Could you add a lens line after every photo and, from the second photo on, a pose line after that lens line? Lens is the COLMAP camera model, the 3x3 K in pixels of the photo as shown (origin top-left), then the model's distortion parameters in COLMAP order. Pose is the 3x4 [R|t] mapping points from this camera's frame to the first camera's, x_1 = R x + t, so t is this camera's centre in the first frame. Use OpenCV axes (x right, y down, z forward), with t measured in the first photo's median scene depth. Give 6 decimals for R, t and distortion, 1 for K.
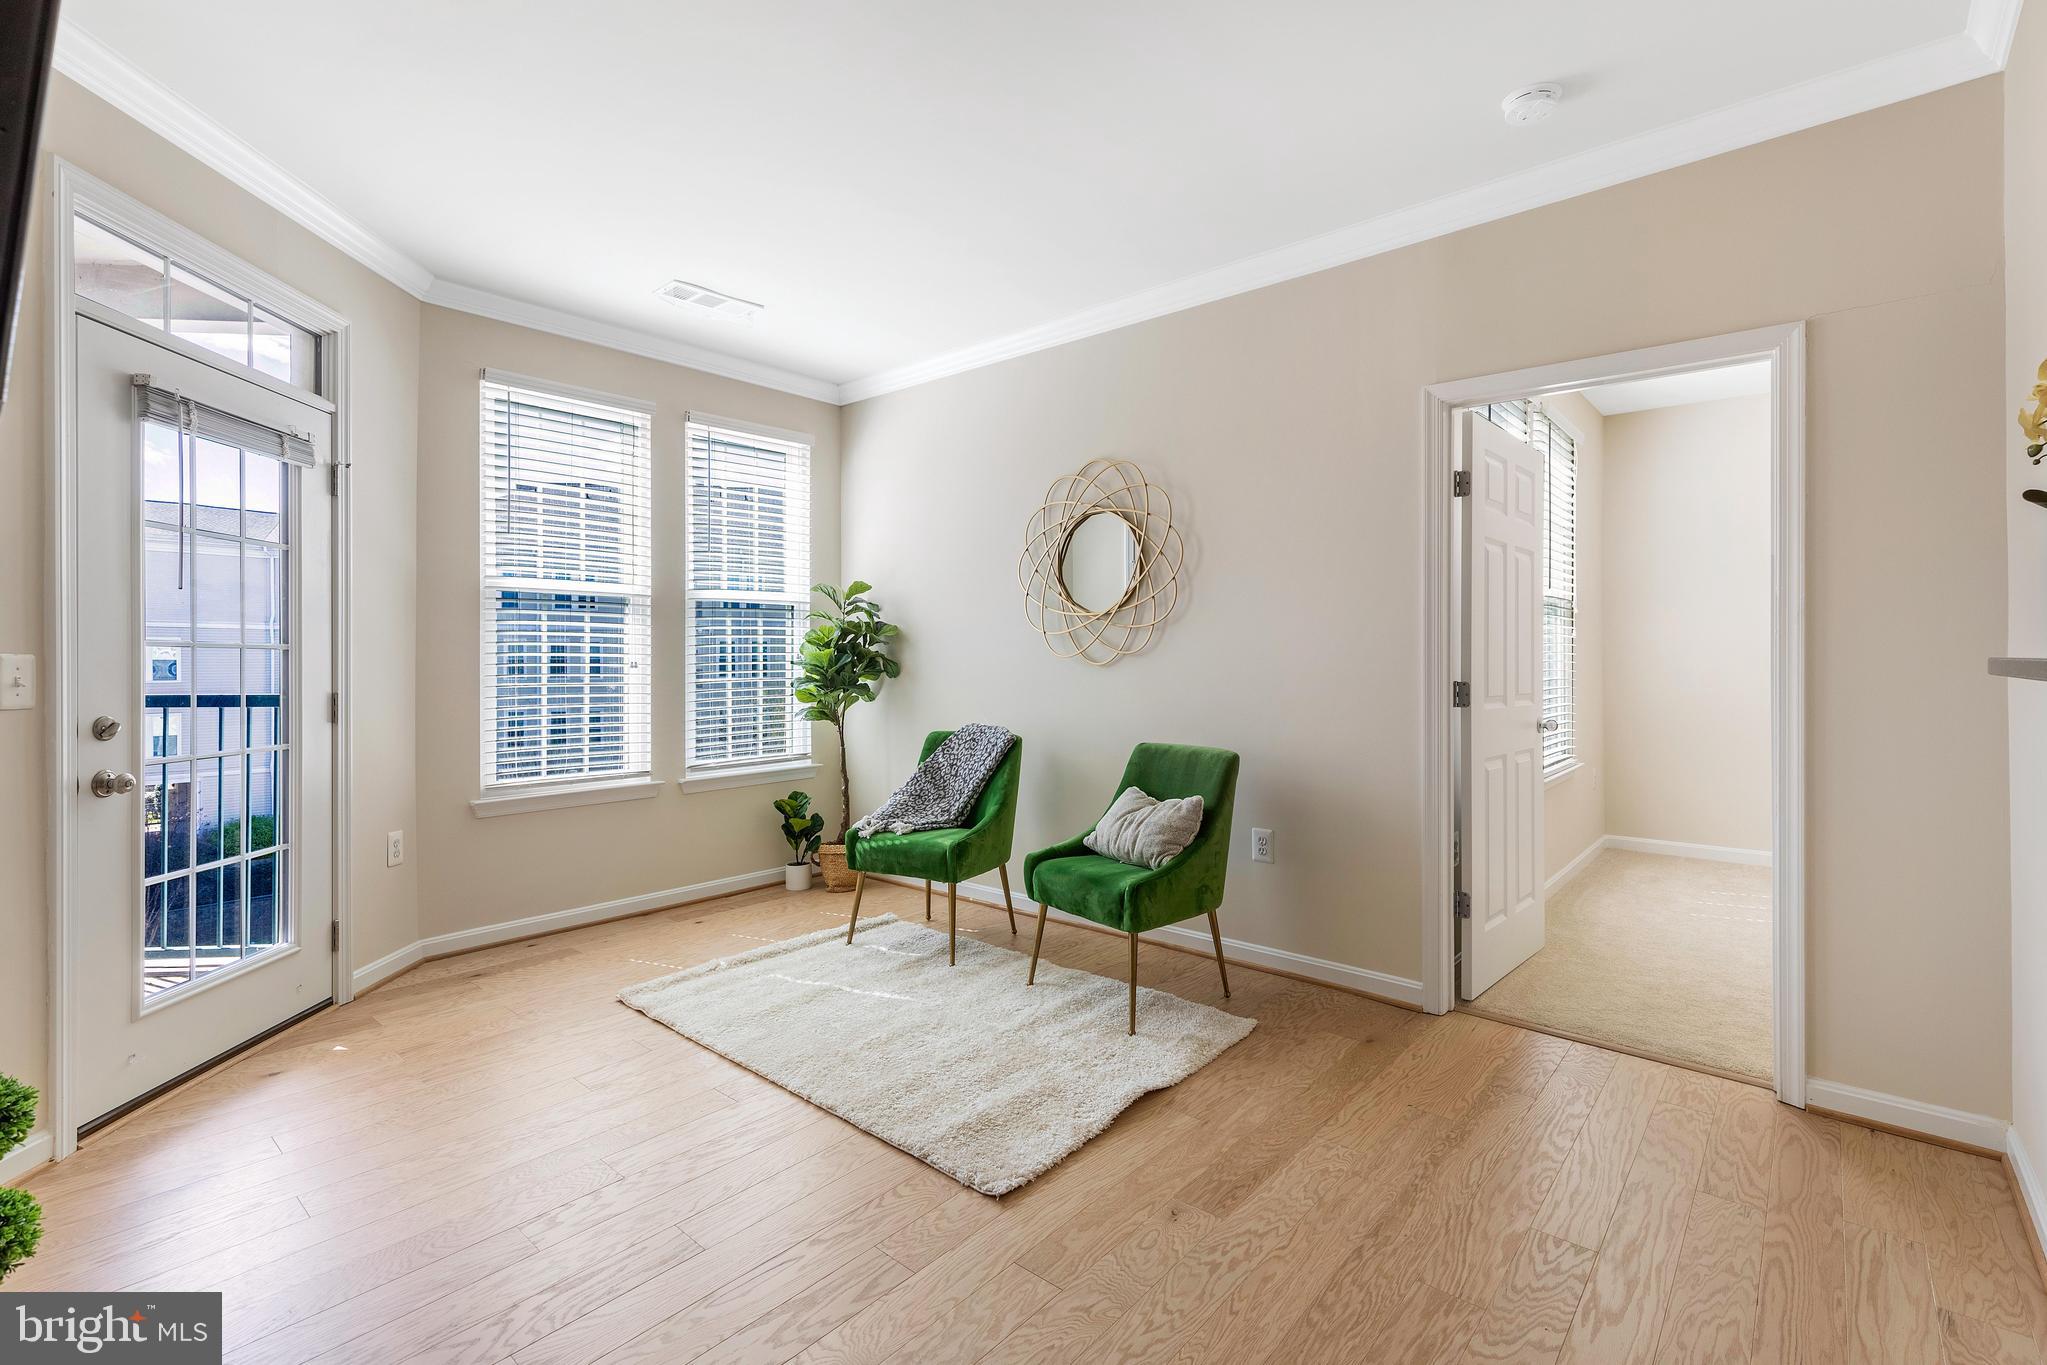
lens RADIAL K [[919.0, 0, 1027.7], [0, 919.0, 655.1], [0, 0, 1]] dist [0.007685, -0.002215]
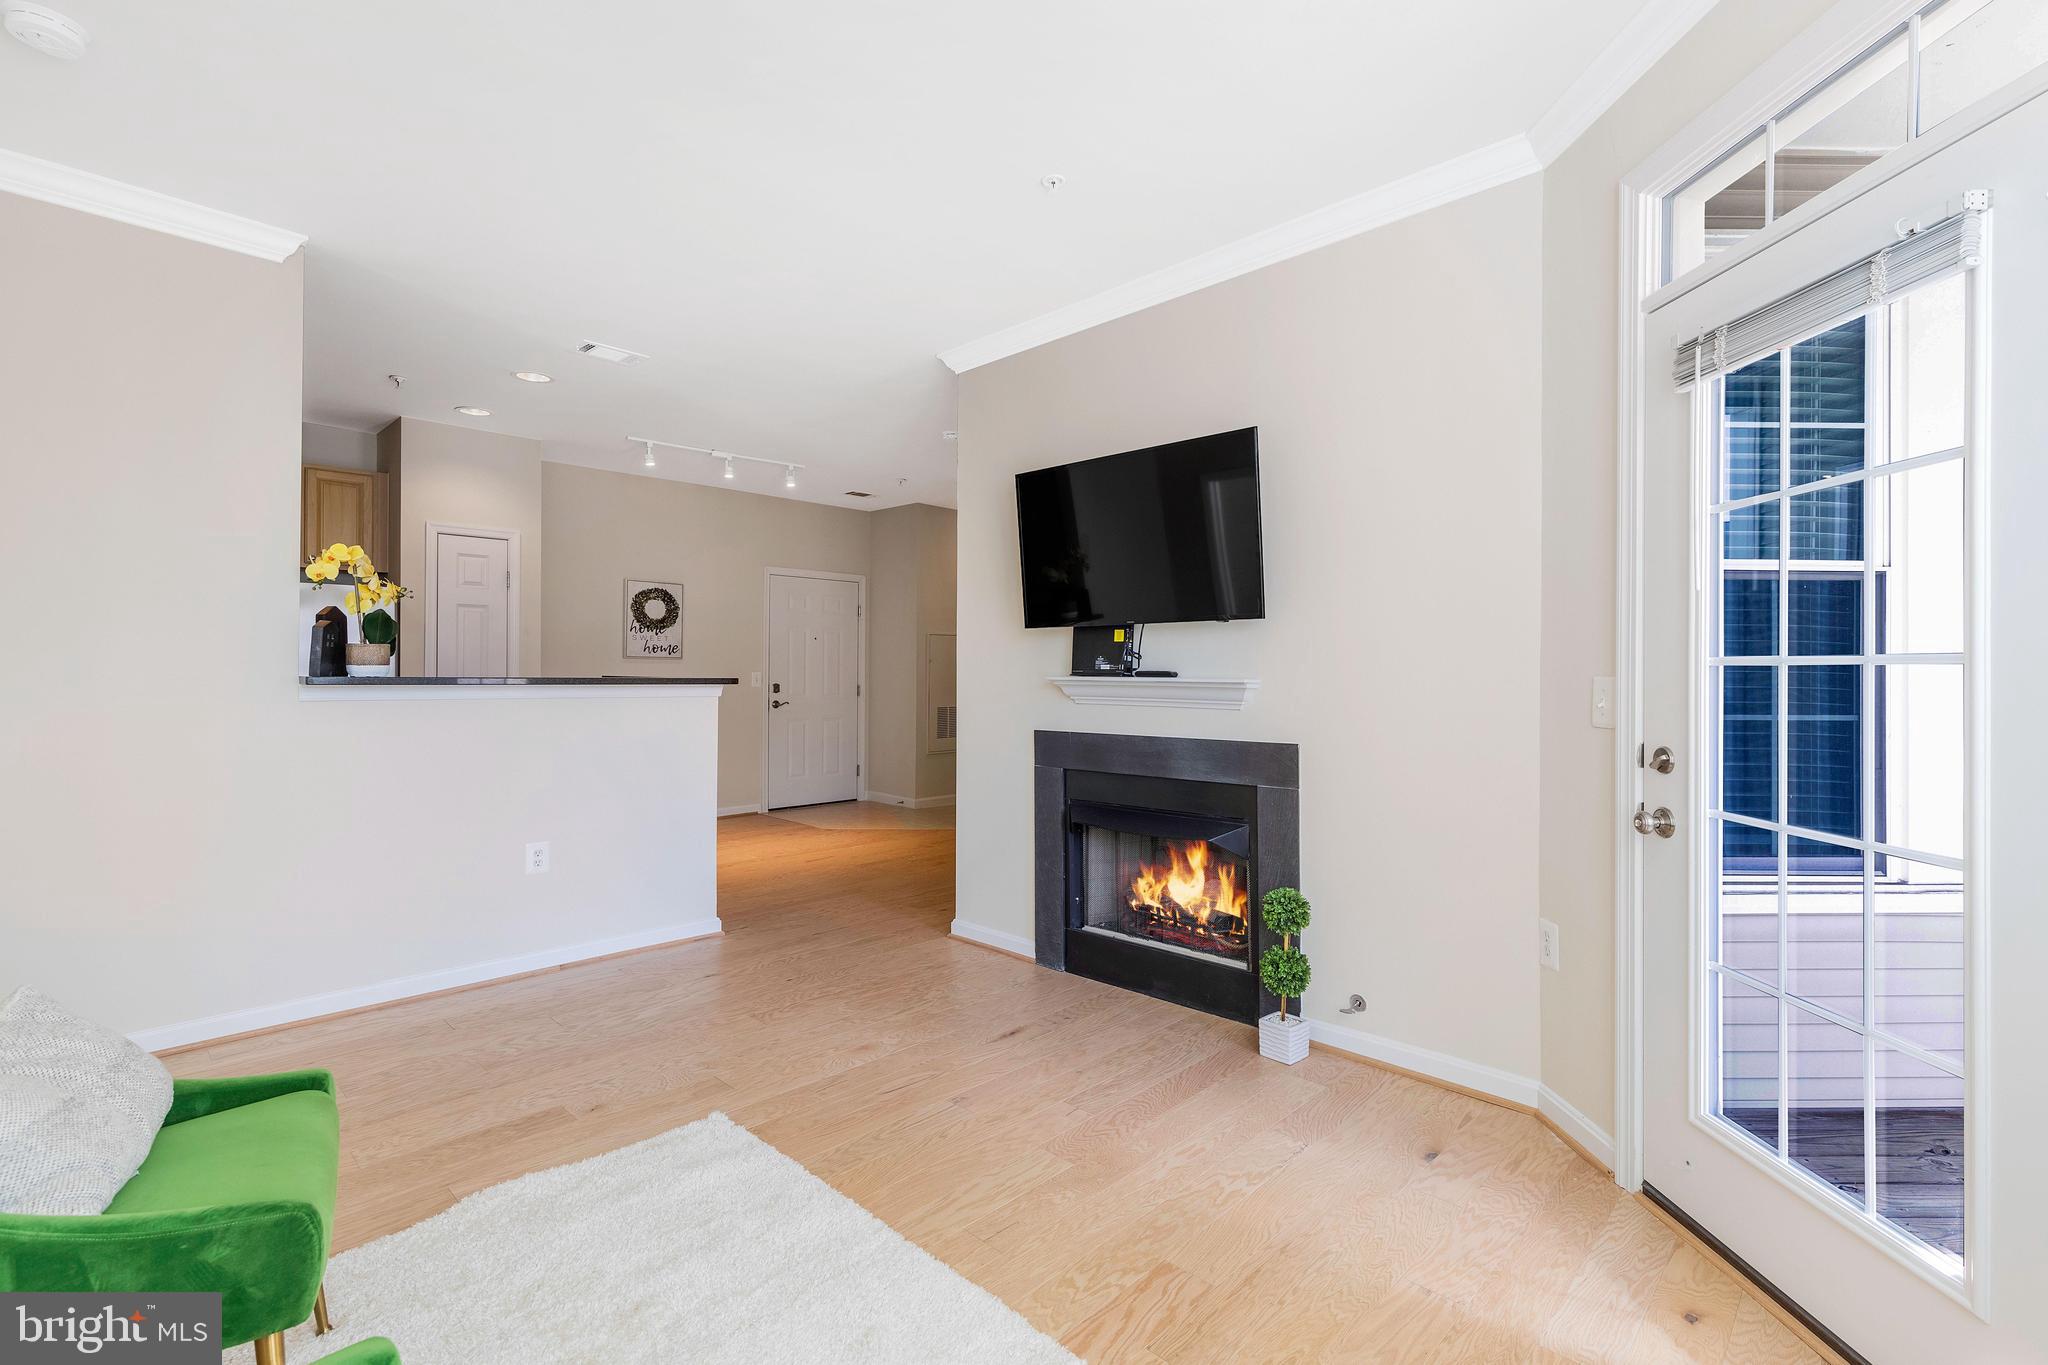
lens RADIAL K [[919.4, 0, 1032.8], [0, 919.4, 666.4], [0, 0, 1]] dist [0.007685, -0.002215]
pose [[-0.998782, -0.001805, 0.049313, -0.287363], [-0.002584, 0.999873, -0.015739, 0.003447], [-0.049278, -0.015848, -0.998659, 1.258490]]
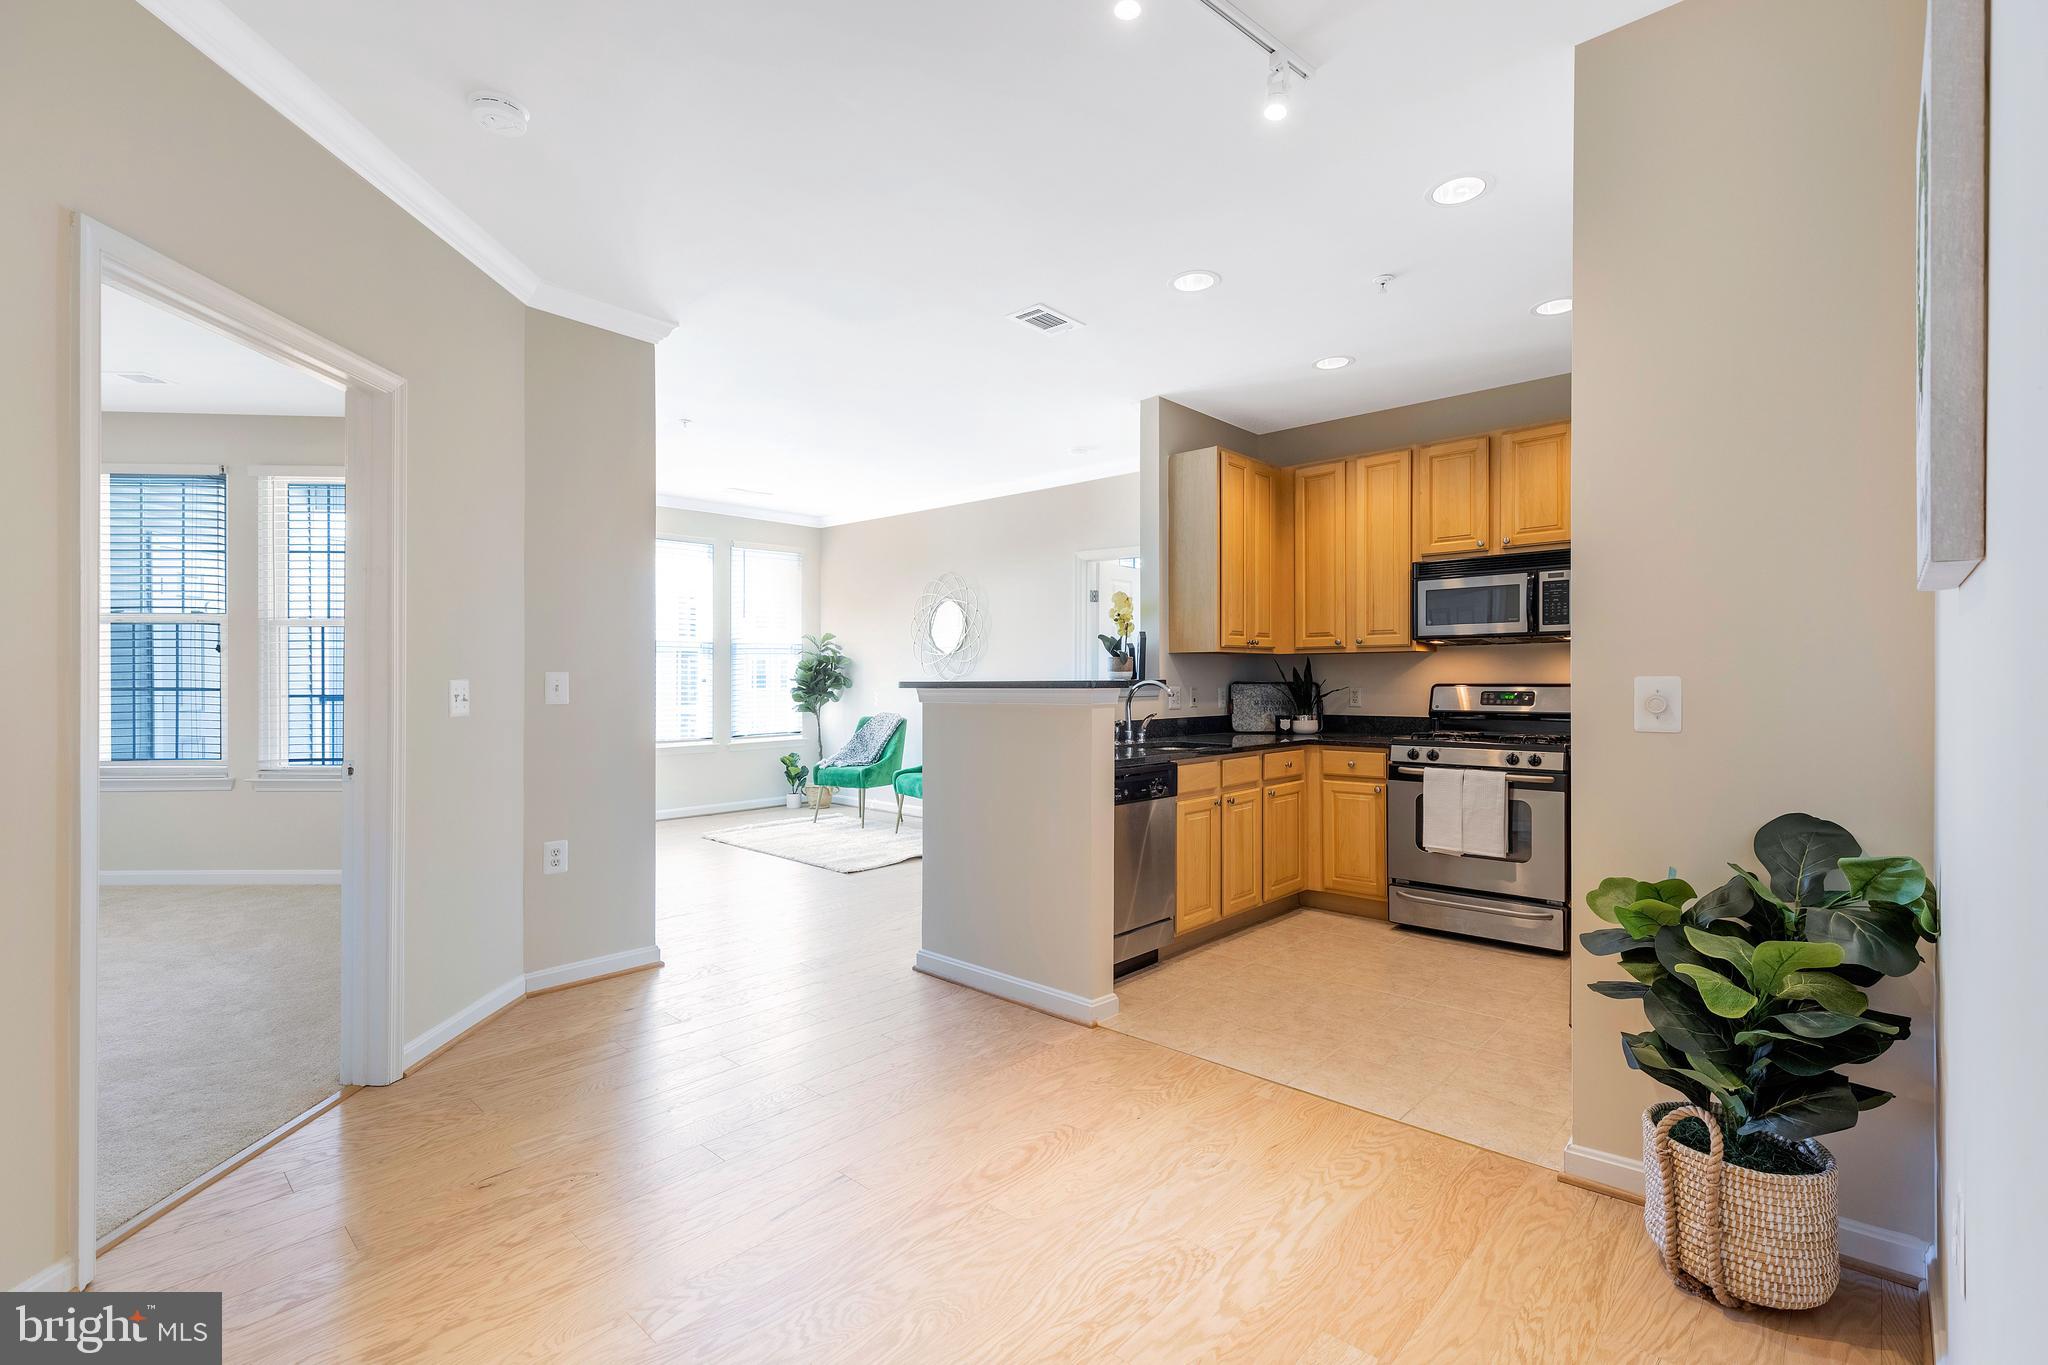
lens RADIAL K [[919.4, 0, 1037.1], [0, 919.4, 689.9], [0, 0, 1]] dist [0.007685, -0.002215]
pose [[0.999686, 0.004255, -0.024709, 0.338594], [-0.003755, 0.999787, 0.020274, -0.011504], [0.024790, -0.020175, 0.999489, -0.974559]]
